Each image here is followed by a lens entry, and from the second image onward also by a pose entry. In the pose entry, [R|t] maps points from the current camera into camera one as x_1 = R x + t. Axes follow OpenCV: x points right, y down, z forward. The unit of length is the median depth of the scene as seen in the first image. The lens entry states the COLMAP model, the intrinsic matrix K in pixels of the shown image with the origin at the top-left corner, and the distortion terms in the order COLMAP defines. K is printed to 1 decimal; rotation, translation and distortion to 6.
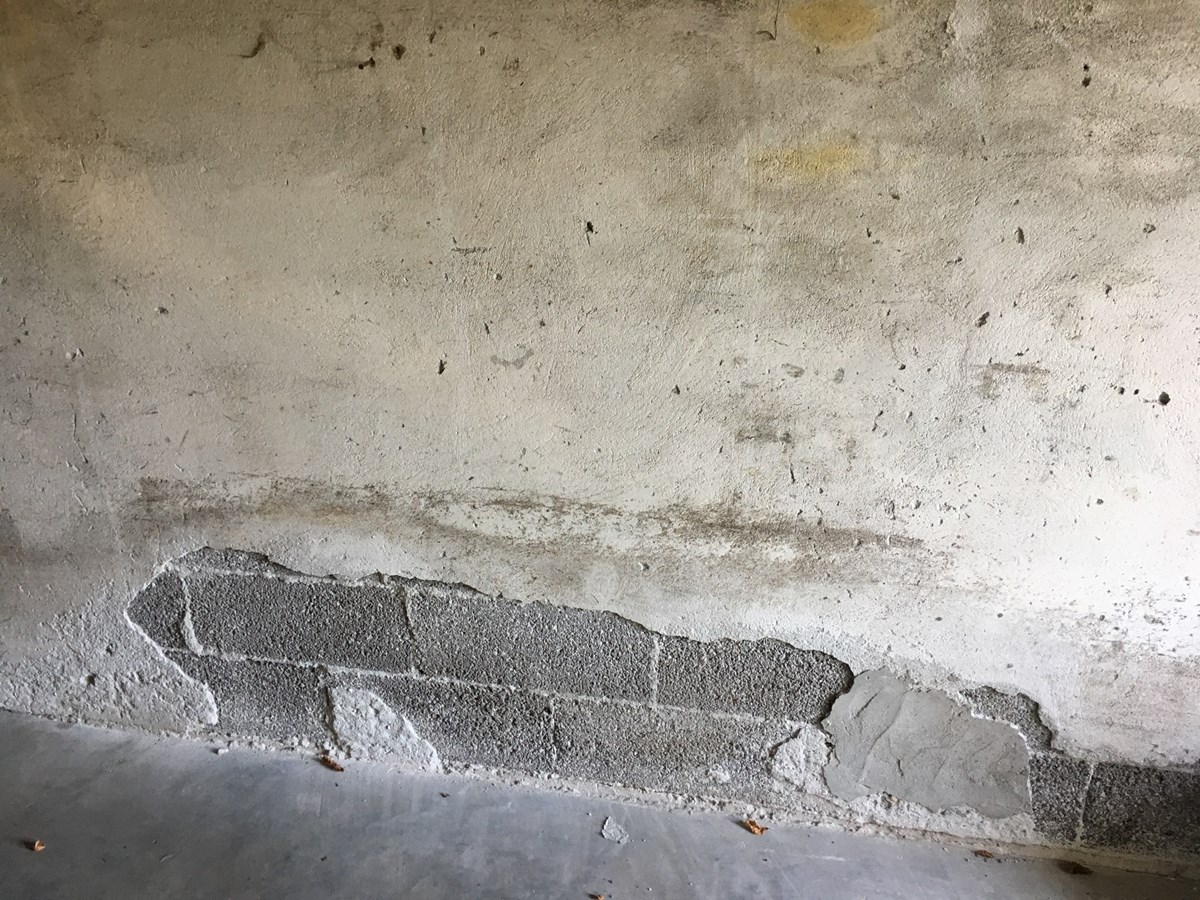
lens RADIAL K [[1018.6, 0, 600.0], [0, 1018.6, 450.0], [0, 0, 1]] dist [0.072766, -0.101185]
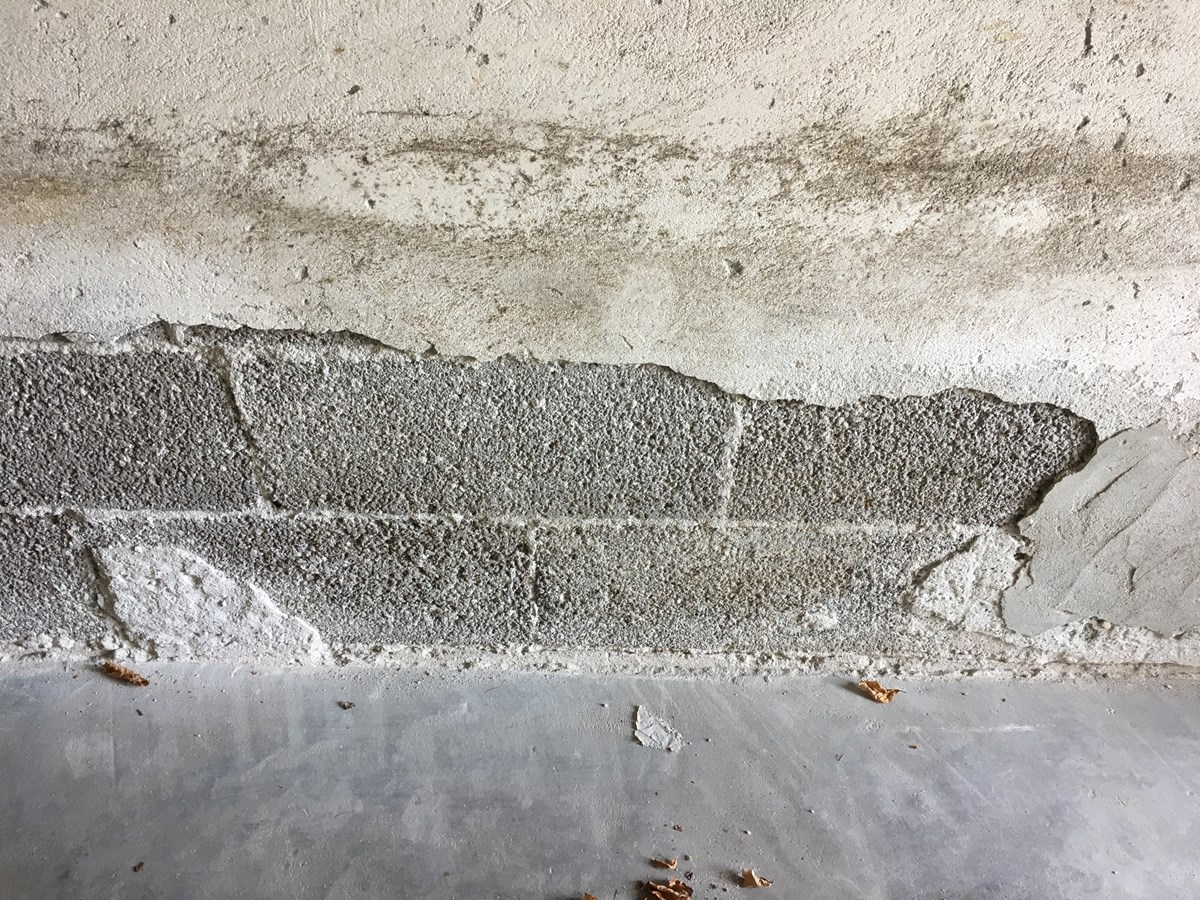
lens RADIAL K [[1018.6, 0, 600.0], [0, 1018.6, 450.0], [0, 0, 1]] dist [0.072766, -0.101185]
pose [[0.976481, -0.096126, 0.192988, -0.117573], [0.047079, 0.968574, 0.244230, 0.071593], [-0.210400, -0.229400, 0.950320, 0.495488]]
